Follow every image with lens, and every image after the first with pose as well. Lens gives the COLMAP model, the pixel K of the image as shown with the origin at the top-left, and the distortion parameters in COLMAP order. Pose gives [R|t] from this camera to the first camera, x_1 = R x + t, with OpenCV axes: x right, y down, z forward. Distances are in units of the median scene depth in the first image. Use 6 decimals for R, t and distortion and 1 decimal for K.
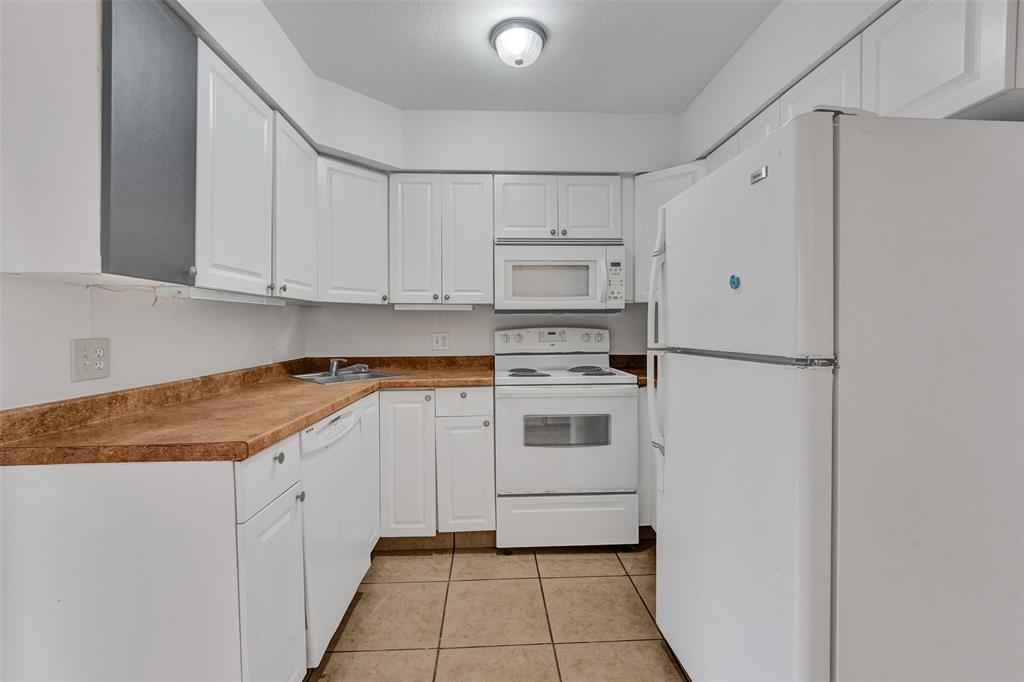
lens RADIAL K [[432.3, 0, 509.5], [0, 432.3, 336.1], [0, 0, 1]] dist [-0.002767, -0.000244]
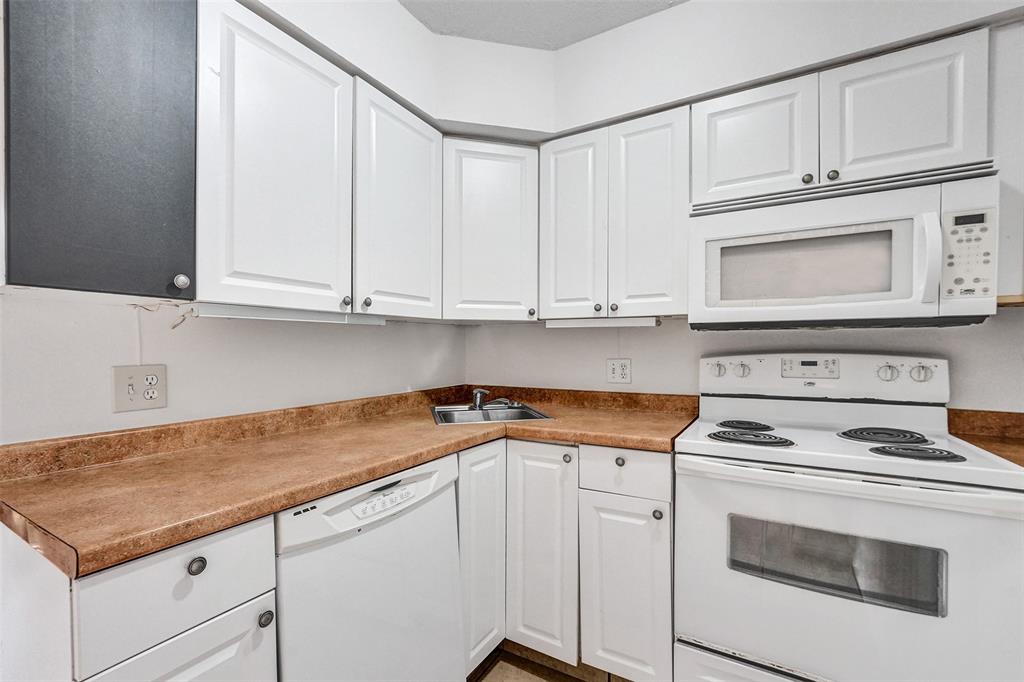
lens RADIAL K [[430.4, 0, 510.8], [0, 430.4, 355.2], [0, 0, 1]] dist [-0.003011, -0.000135]
pose [[0.835324, 0.013788, -0.549585, 0.092667], [-0.014485, 0.999890, 0.003069, -0.015260], [0.549567, 0.005397, 0.835432, 0.358895]]
